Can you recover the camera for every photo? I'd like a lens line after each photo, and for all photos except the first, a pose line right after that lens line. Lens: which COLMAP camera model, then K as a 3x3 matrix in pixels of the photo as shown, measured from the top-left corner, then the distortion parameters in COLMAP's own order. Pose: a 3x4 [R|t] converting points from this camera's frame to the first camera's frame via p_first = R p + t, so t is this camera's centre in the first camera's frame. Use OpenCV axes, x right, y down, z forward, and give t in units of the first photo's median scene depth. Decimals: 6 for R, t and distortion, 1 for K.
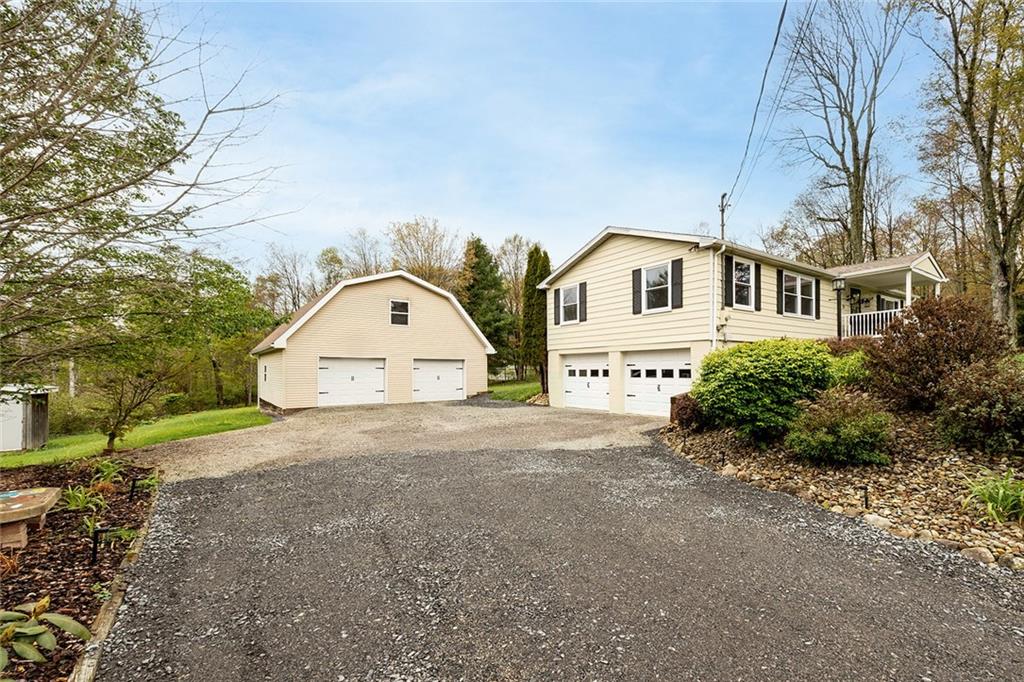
lens RADIAL K [[414.7, 0, 513.0], [0, 414.7, 368.9], [0, 0, 1]] dist [0.003669, -0.000057]
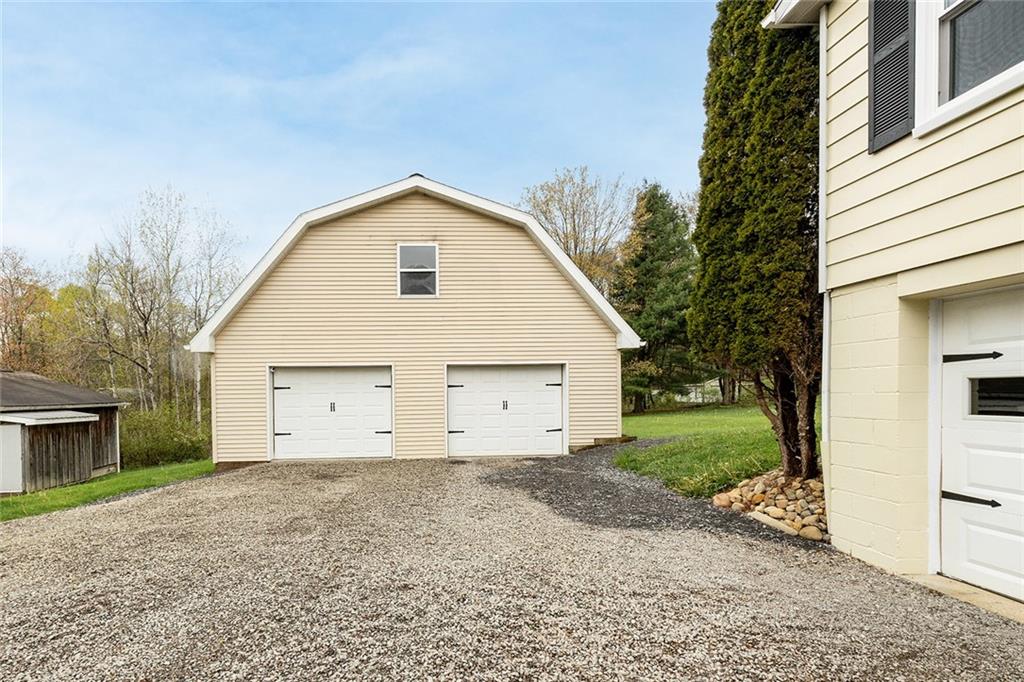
lens RADIAL K [[502.5, 0, 429.4], [0, 502.5, 403.9], [0, 0, 1]] dist [0.002456, -0.001138]
pose [[0.864934, 0.002369, -0.501880, 0.036854], [0.013637, 0.999509, 0.028220, 0.003722], [0.501700, -0.031253, 0.864477, 0.647793]]
